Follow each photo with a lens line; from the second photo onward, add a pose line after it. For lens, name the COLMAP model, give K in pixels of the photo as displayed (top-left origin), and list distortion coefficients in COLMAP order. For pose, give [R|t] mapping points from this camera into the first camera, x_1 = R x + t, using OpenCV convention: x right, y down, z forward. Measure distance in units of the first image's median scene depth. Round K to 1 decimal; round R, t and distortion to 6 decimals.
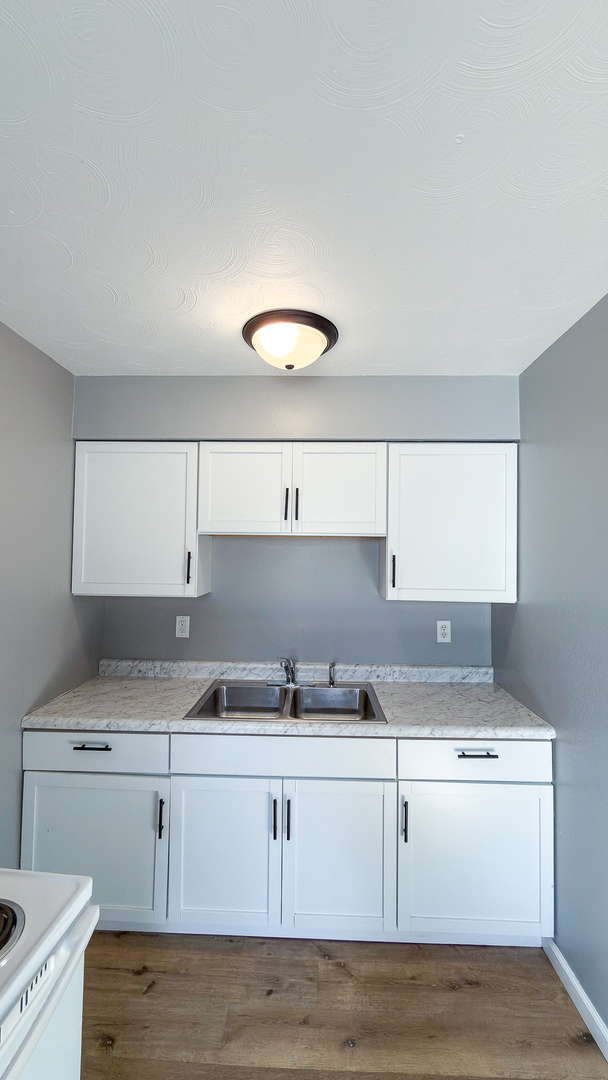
lens RADIAL K [[427.7, 0, 305.8], [0, 427.7, 543.3], [0, 0, 1]] dist [0.001247, -0.000770]
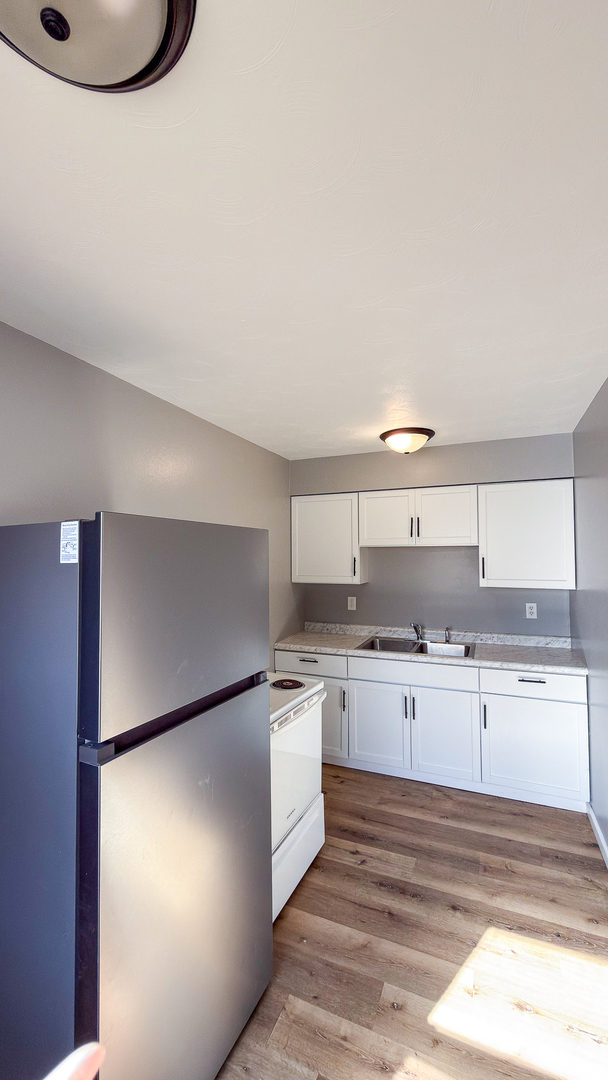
lens RADIAL K [[427.7, 0, 305.3], [0, 427.7, 542.3], [0, 0, 1]] dist [0.001247, -0.000770]
pose [[0.930261, -0.027319, -0.365879, 0.177113], [0.025449, 0.999627, -0.009935, -0.029122], [0.366014, -0.000069, 0.930610, -0.686560]]
